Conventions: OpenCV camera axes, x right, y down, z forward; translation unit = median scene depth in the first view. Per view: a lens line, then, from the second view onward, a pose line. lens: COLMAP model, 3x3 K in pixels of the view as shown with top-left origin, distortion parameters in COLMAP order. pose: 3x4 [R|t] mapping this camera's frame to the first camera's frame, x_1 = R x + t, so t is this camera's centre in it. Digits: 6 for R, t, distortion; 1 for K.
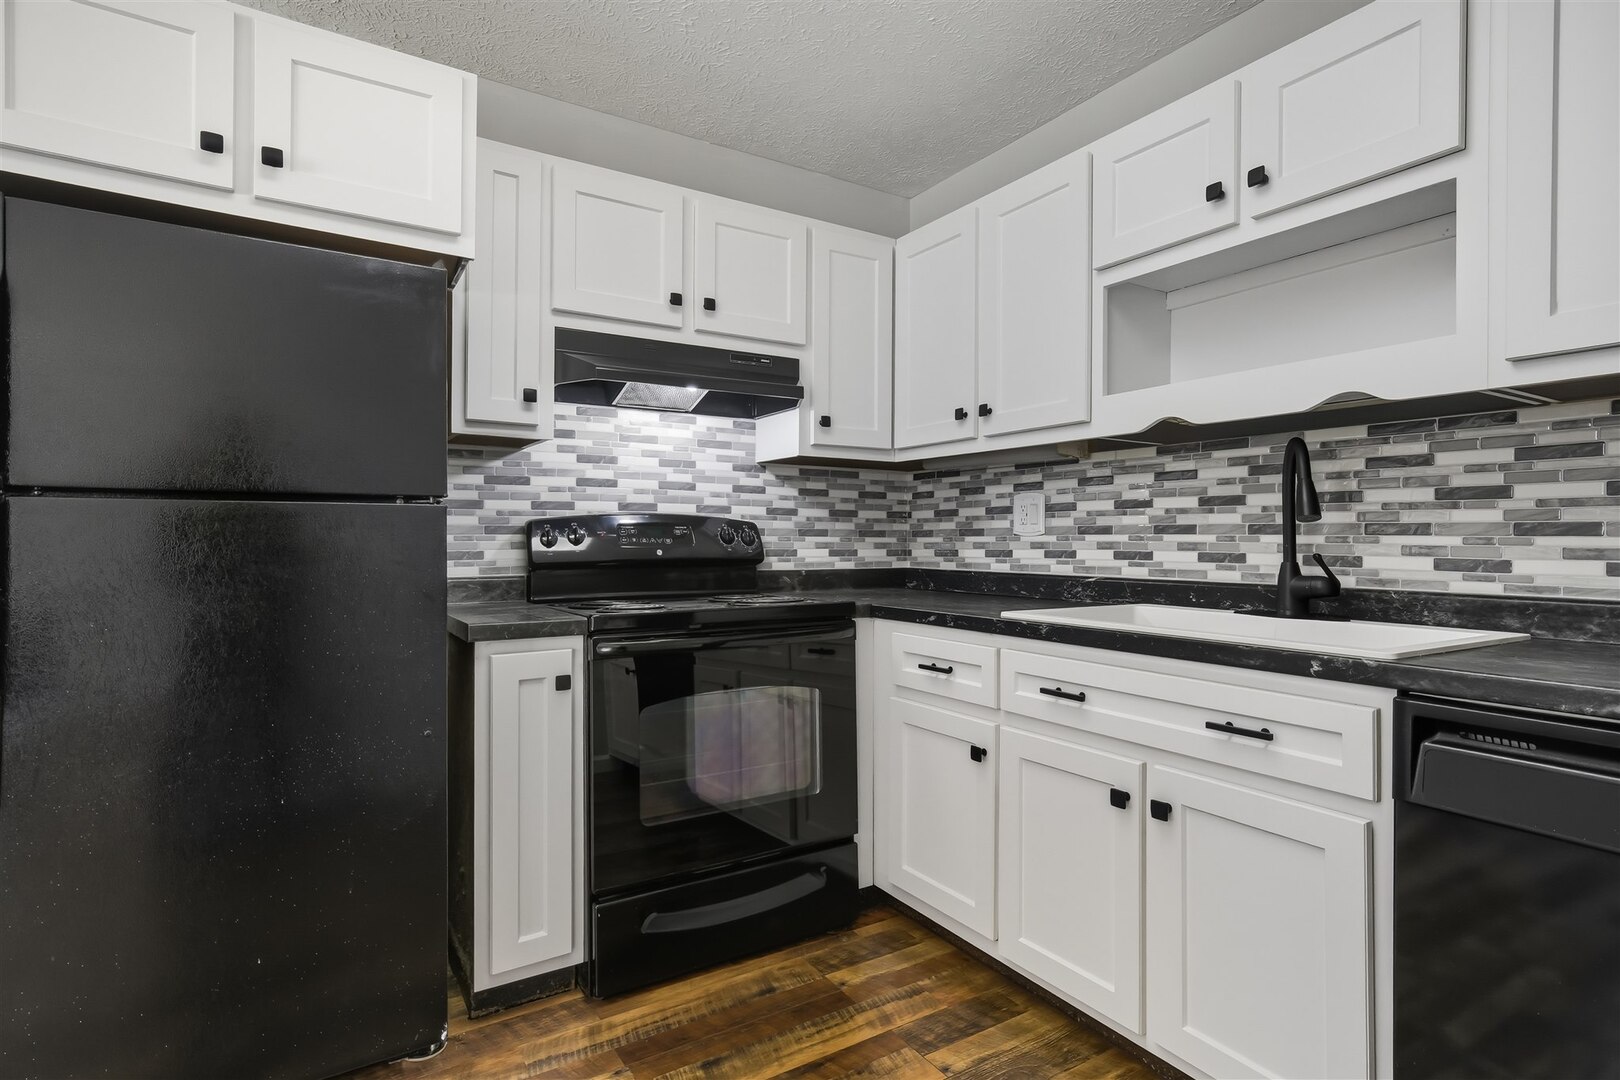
lens RADIAL K [[815.3, 0, 813.0], [0, 815.3, 533.9], [0, 0, 1]] dist [0.001427, 0.002342]
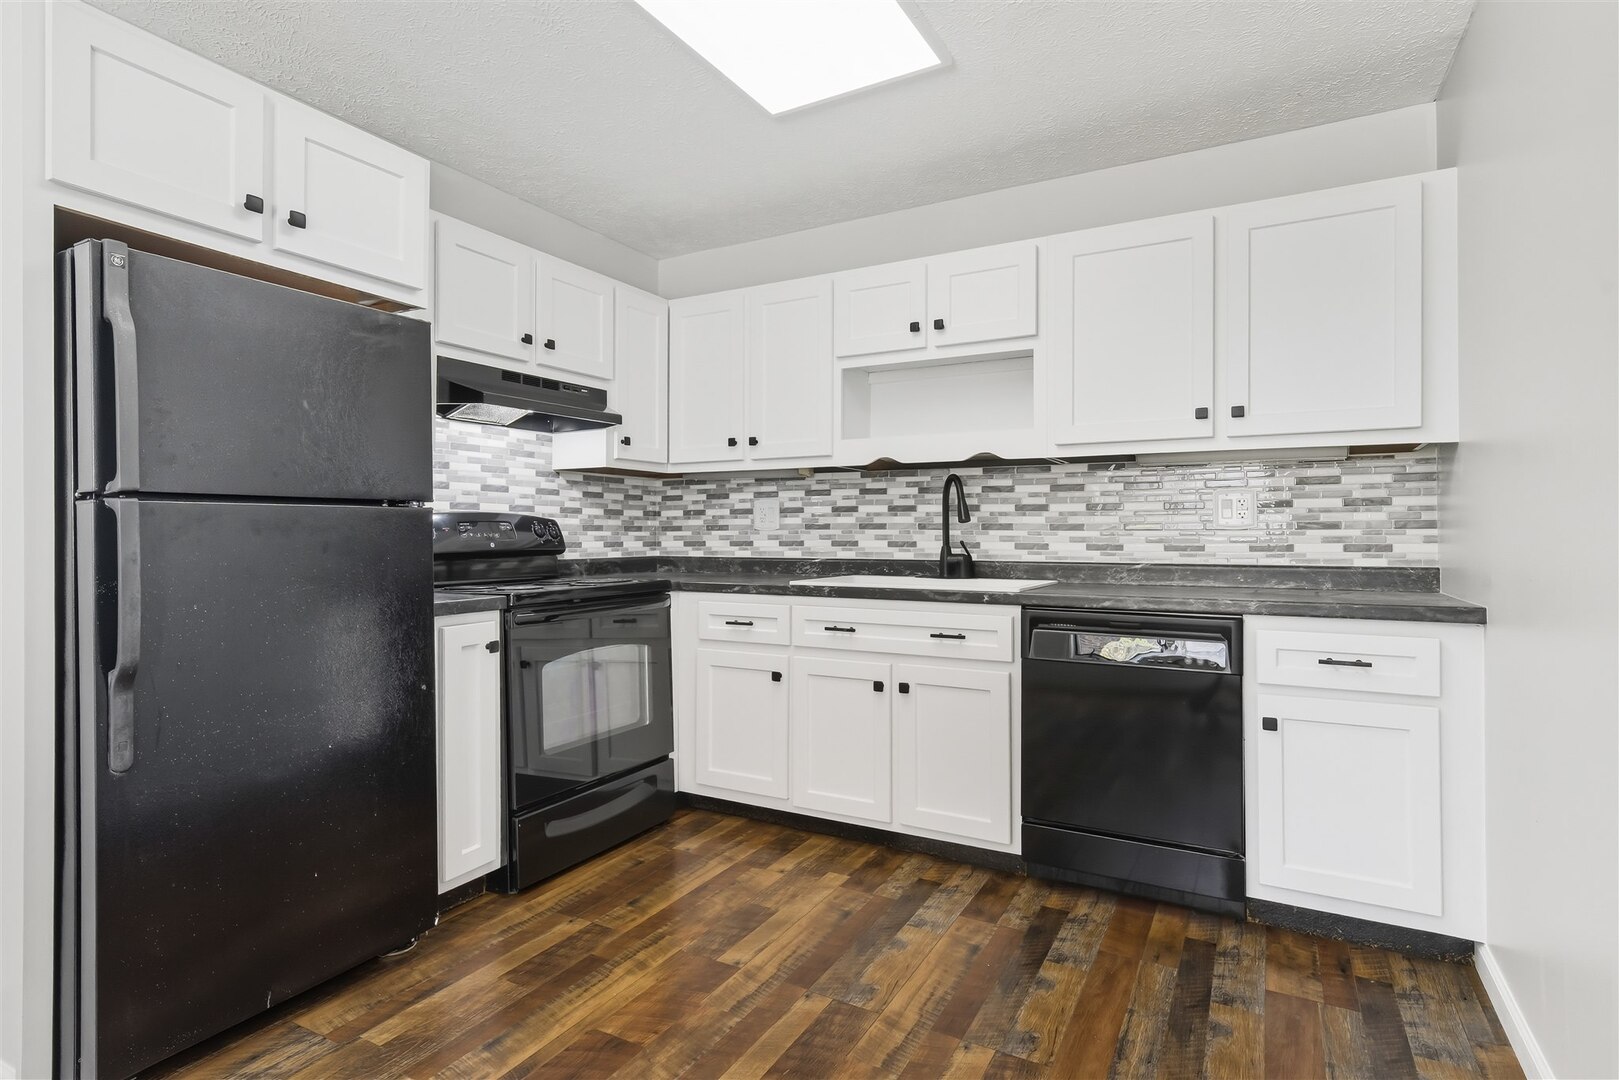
lens RADIAL K [[823.3, 0, 808.5], [0, 823.3, 528.9], [0, 0, 1]] dist [0.003090, 0.000901]
pose [[0.875523, -0.001474, 0.483174, -0.410310], [-0.000057, 0.999995, 0.003155, -0.005401], [-0.483176, -0.002790, 0.875519, -0.302021]]
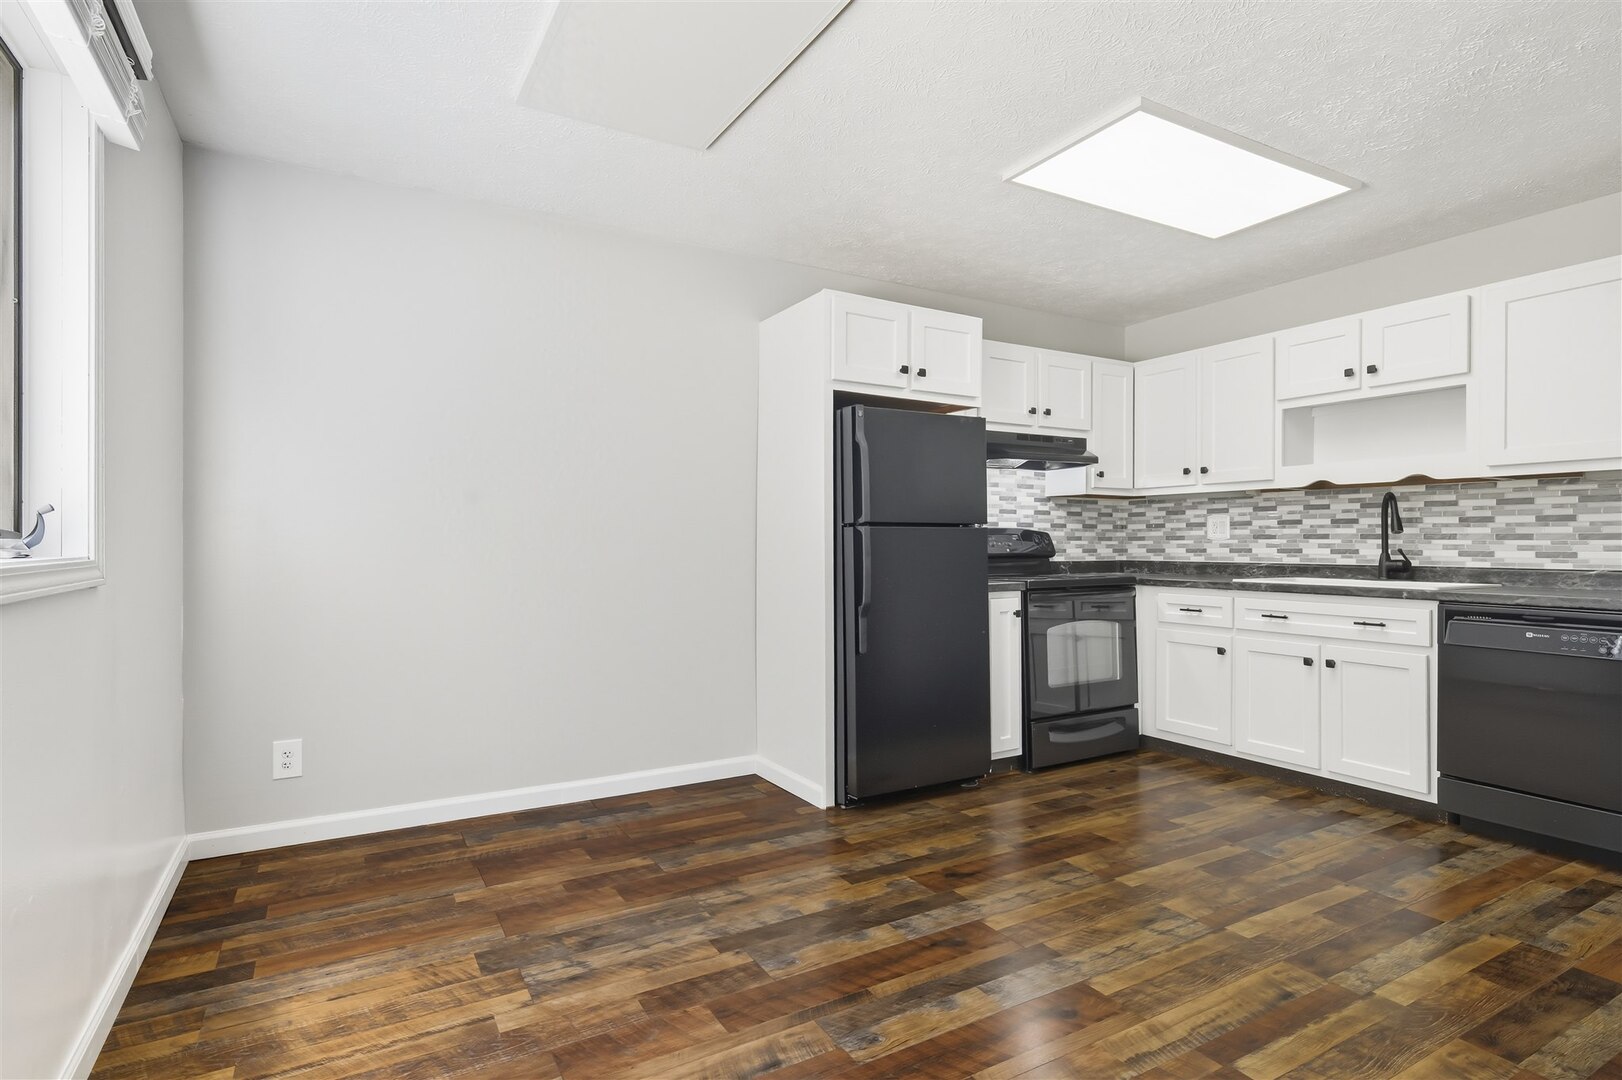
lens RADIAL K [[818.8, 0, 811.0], [0, 818.8, 540.0], [0, 0, 1]] dist [0.001040, 0.001101]
pose [[0.999275, -0.004006, -0.037851, -0.613426], [0.004181, 0.999981, 0.004562, -0.010508], [0.037832, -0.004717, 0.999273, -0.871952]]
